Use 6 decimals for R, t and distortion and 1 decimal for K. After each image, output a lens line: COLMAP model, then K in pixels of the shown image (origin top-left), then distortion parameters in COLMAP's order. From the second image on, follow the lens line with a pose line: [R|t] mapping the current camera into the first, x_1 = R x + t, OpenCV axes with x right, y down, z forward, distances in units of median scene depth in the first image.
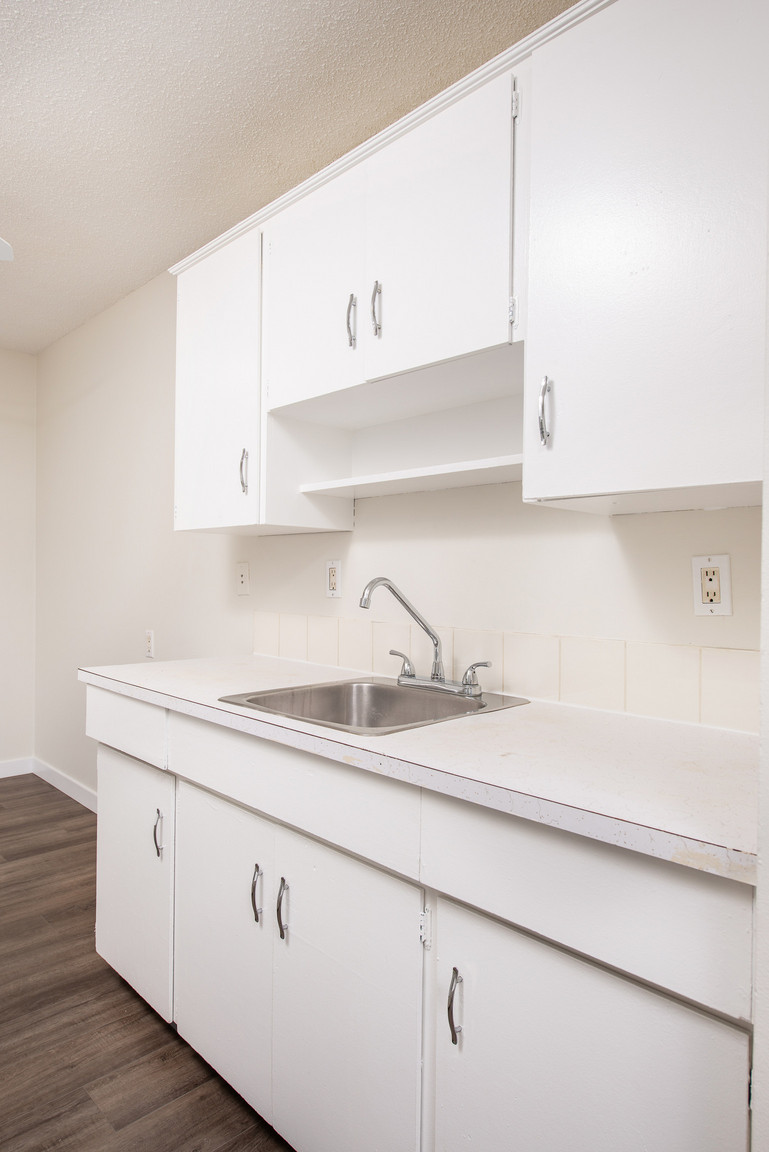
lens RADIAL K [[698.1, 0, 396.9], [0, 698.1, 587.4], [0, 0, 1]] dist [-0.003923, -0.006116]
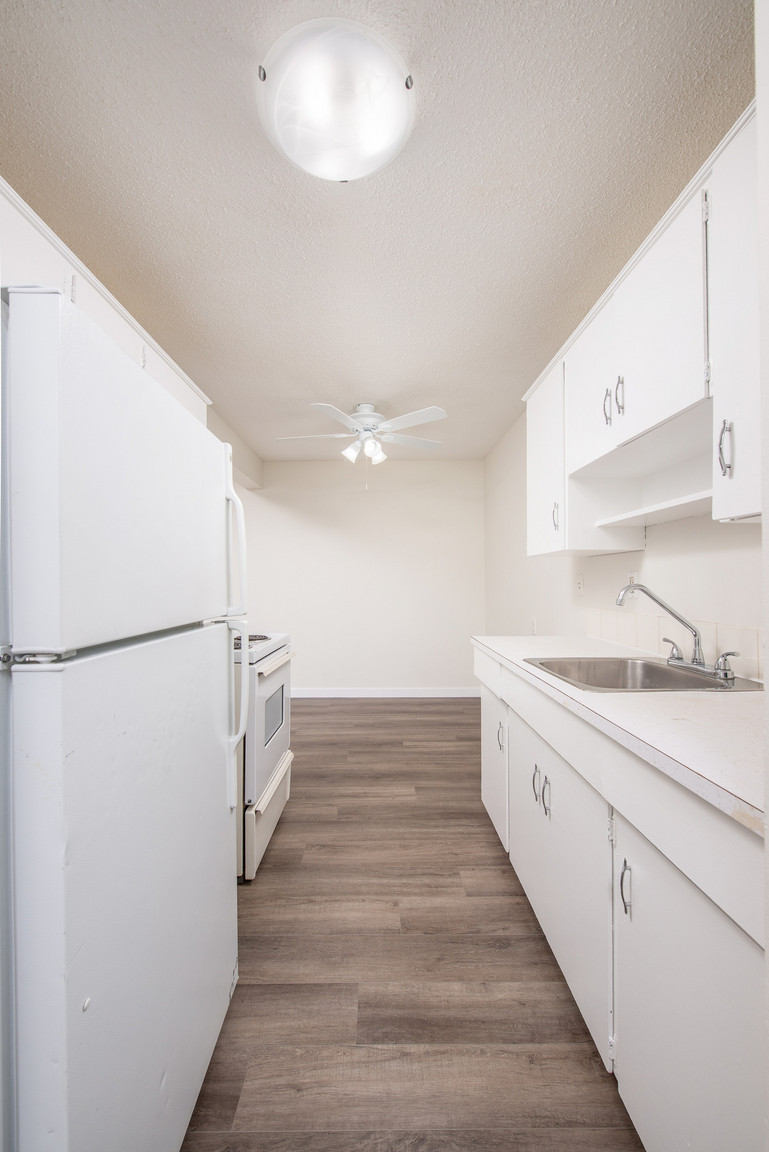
lens RADIAL K [[454.2, 0, 383.5], [0, 454.2, 581.2], [0, 0, 1]] dist [-0.013552, -0.001848]
pose [[0.717031, -0.015879, -0.696860, 0.220946], [0.000367, 0.999749, -0.022404, 0.000692], [0.697041, 0.015809, 0.716857, 0.007857]]
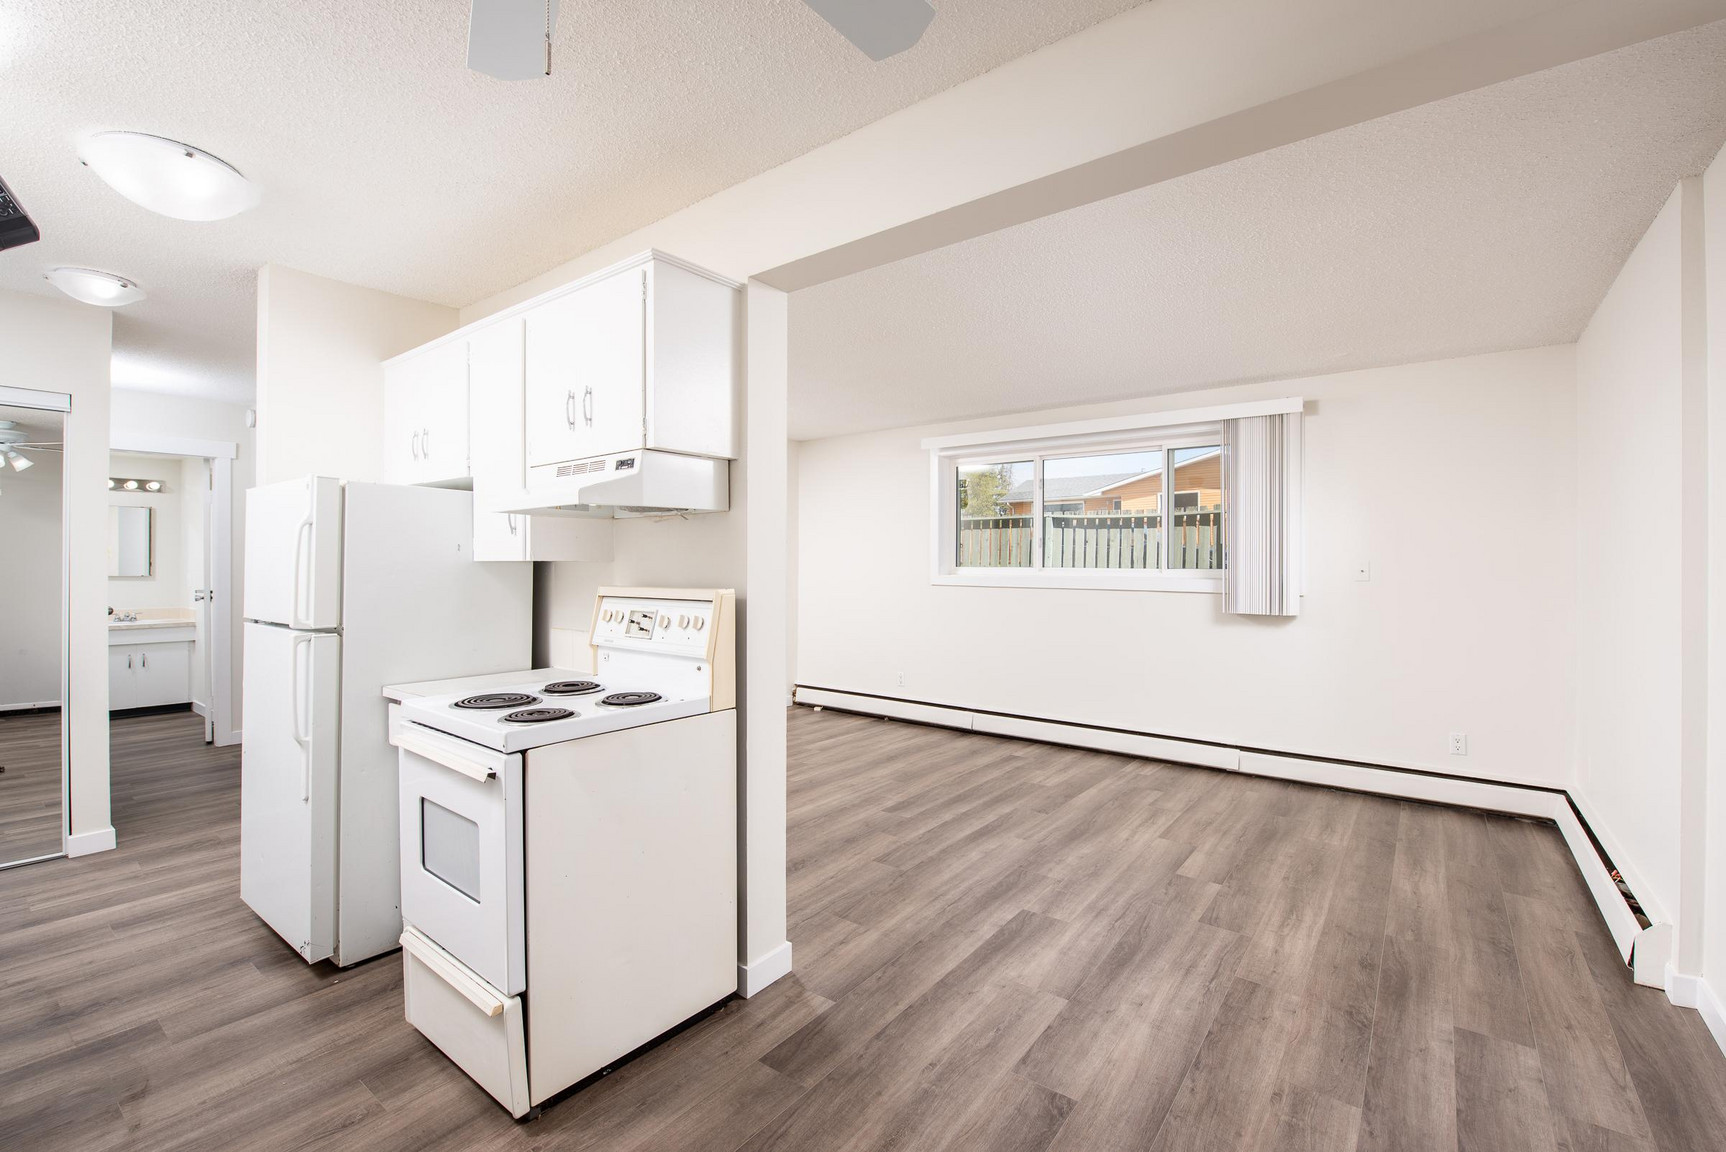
lens RADIAL K [[740.6, 0, 823.6], [0, 740.6, 567.8], [0, 0, 1]] dist [-0.012871, -0.001183]
pose [[-0.993152, -0.012193, -0.116190, -1.218175], [-0.013775, 0.999823, 0.012818, -0.102151], [0.116013, 0.014330, -0.993144, 1.766440]]
